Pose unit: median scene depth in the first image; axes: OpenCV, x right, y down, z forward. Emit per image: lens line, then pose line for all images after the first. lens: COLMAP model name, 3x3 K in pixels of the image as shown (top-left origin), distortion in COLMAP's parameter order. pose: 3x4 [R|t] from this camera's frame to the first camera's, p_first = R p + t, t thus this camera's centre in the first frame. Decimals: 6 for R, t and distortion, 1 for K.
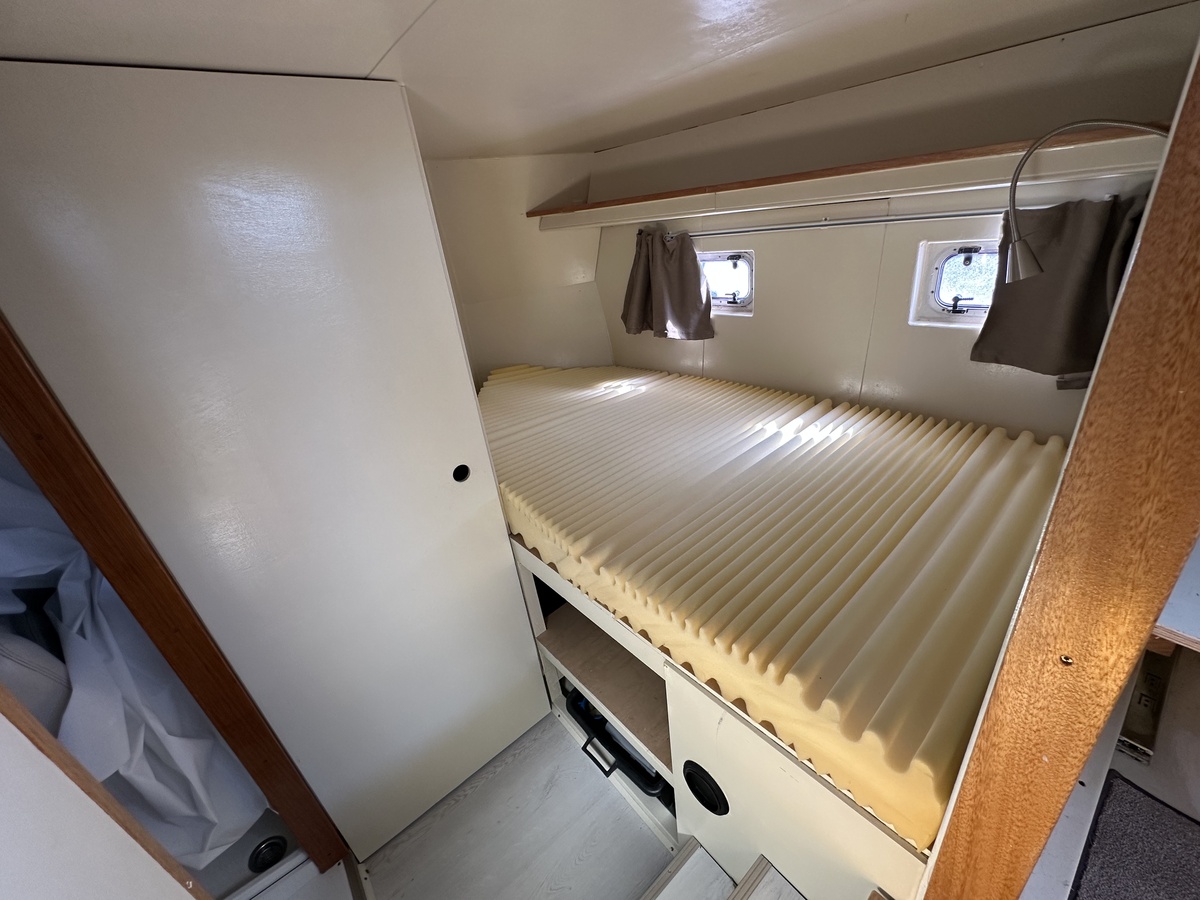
lens RADIAL K [[480.3, 0, 600.0], [0, 480.3, 450.0], [0, 0, 1]] dist [-0.000566, -0.000032]
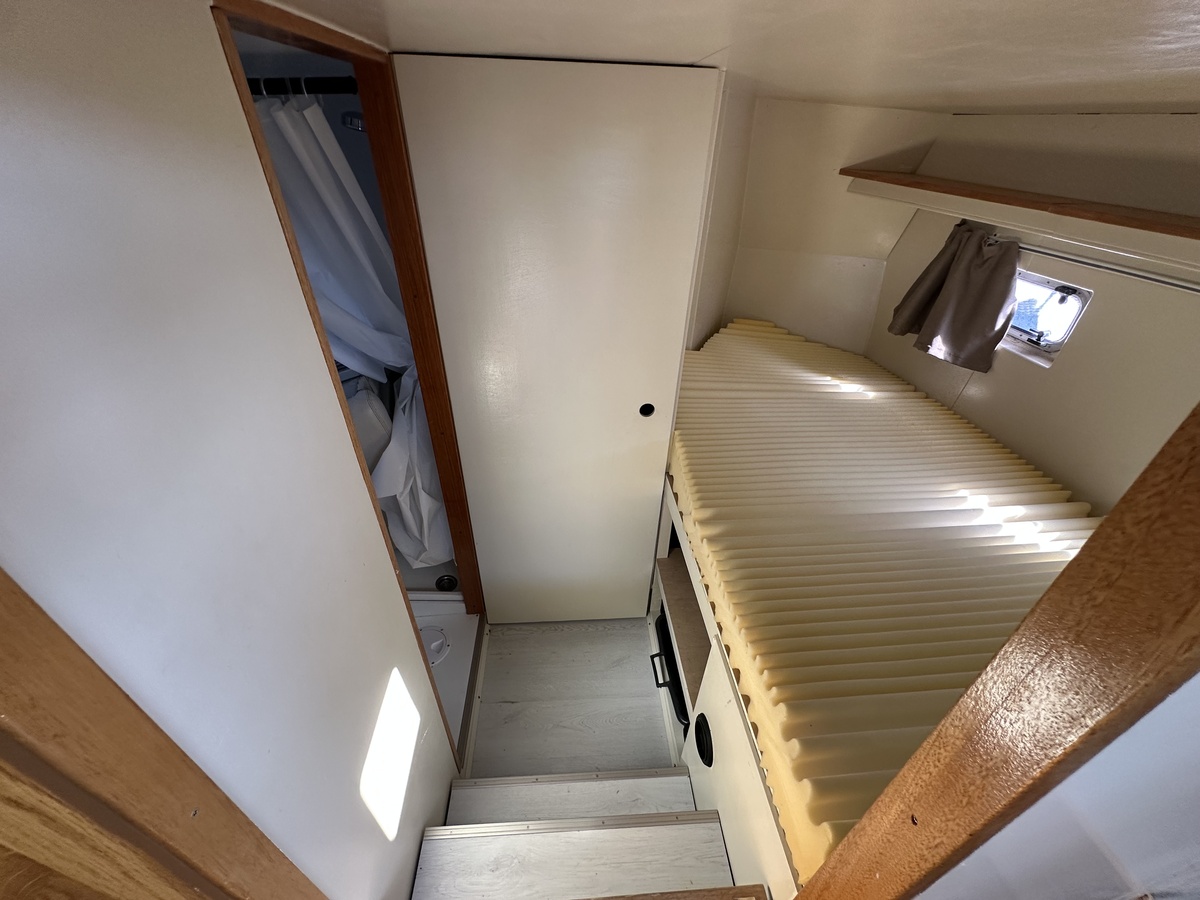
lens RADIAL K [[480.3, 0, 600.0], [0, 480.3, 450.0], [0, 0, 1]] dist [-0.000566, -0.000032]
pose [[0.803367, 0.442696, -0.398273, 0.101362], [-0.365891, 0.894646, 0.256384, -0.093998], [0.469814, -0.060246, 0.880707, -0.081729]]
